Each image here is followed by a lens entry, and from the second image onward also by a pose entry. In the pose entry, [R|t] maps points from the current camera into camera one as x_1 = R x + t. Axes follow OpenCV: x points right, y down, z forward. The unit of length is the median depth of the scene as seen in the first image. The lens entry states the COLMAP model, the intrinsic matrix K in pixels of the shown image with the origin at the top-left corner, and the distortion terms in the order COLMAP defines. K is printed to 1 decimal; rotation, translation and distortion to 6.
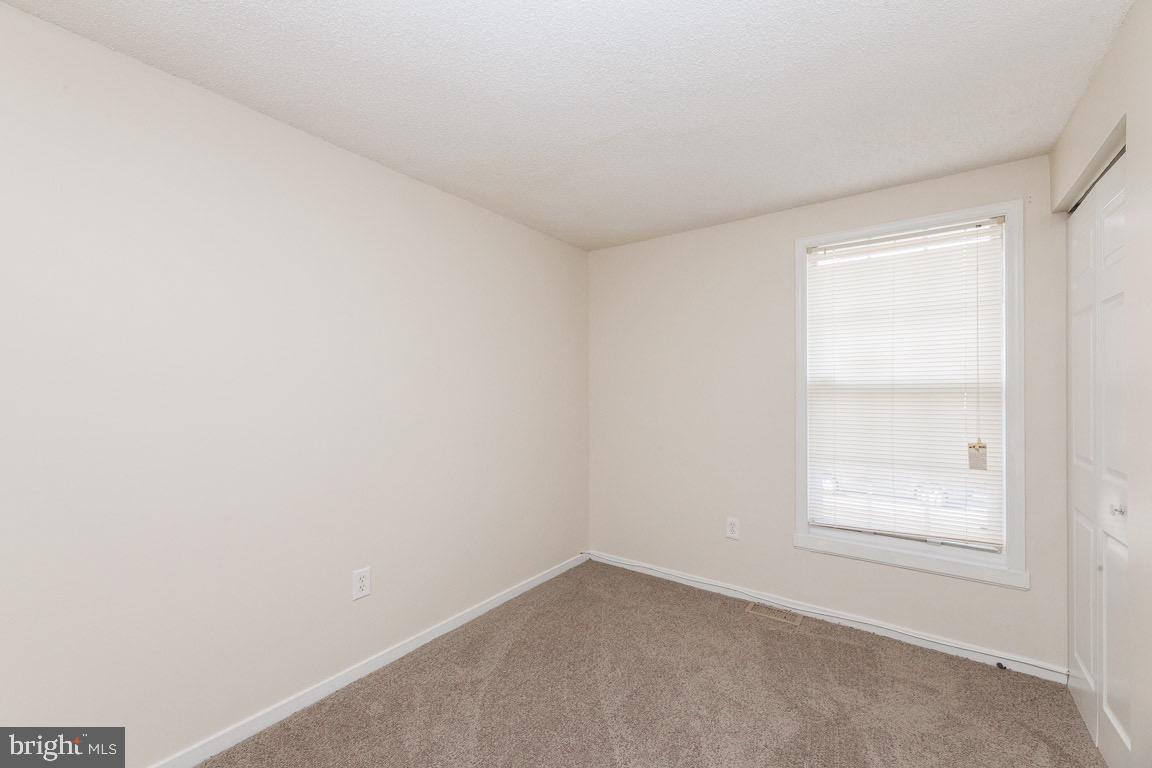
lens RADIAL K [[470.2, 0, 596.4], [0, 470.2, 392.4], [0, 0, 1]] dist [0.017331, 0.000277]
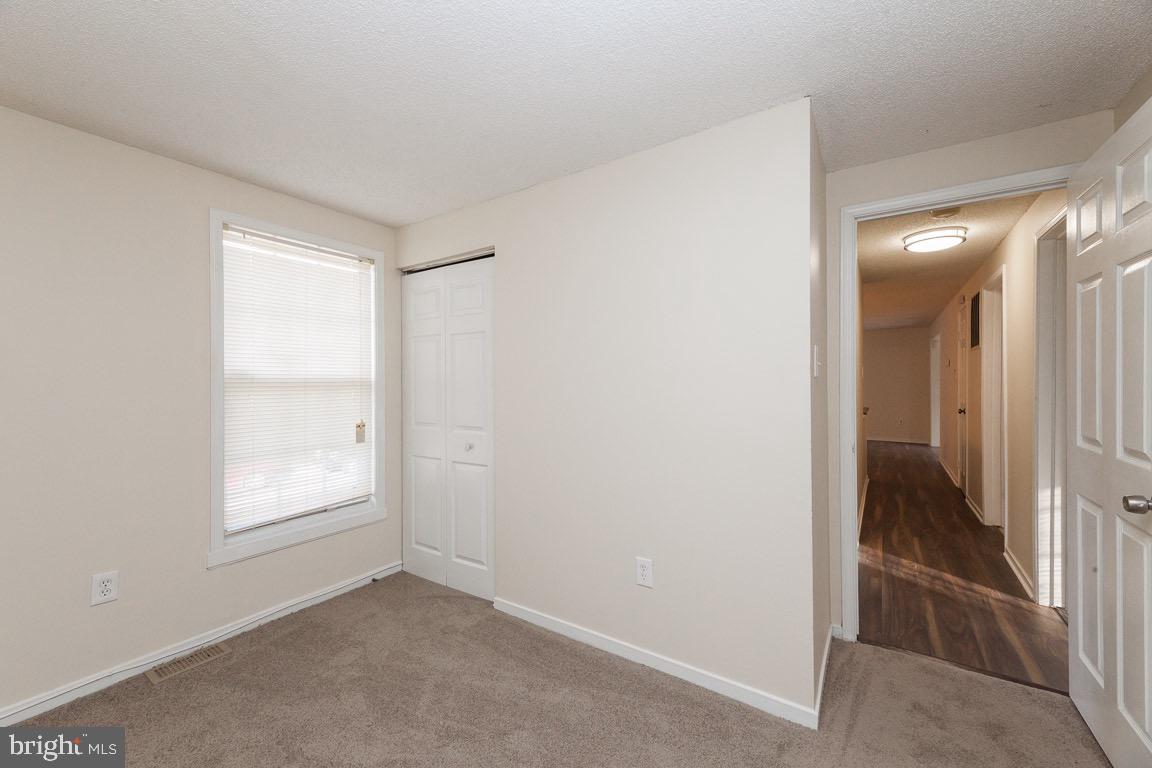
lens RADIAL K [[470.2, 0, 577.2], [0, 470.2, 380.8], [0, 0, 1]] dist [0.017331, 0.000277]
pose [[-0.026081, 0.000586, 0.999660, -0.508144], [0.005564, 0.999984, -0.000441, -0.007737], [-0.999644, 0.005551, -0.026084, 0.400731]]
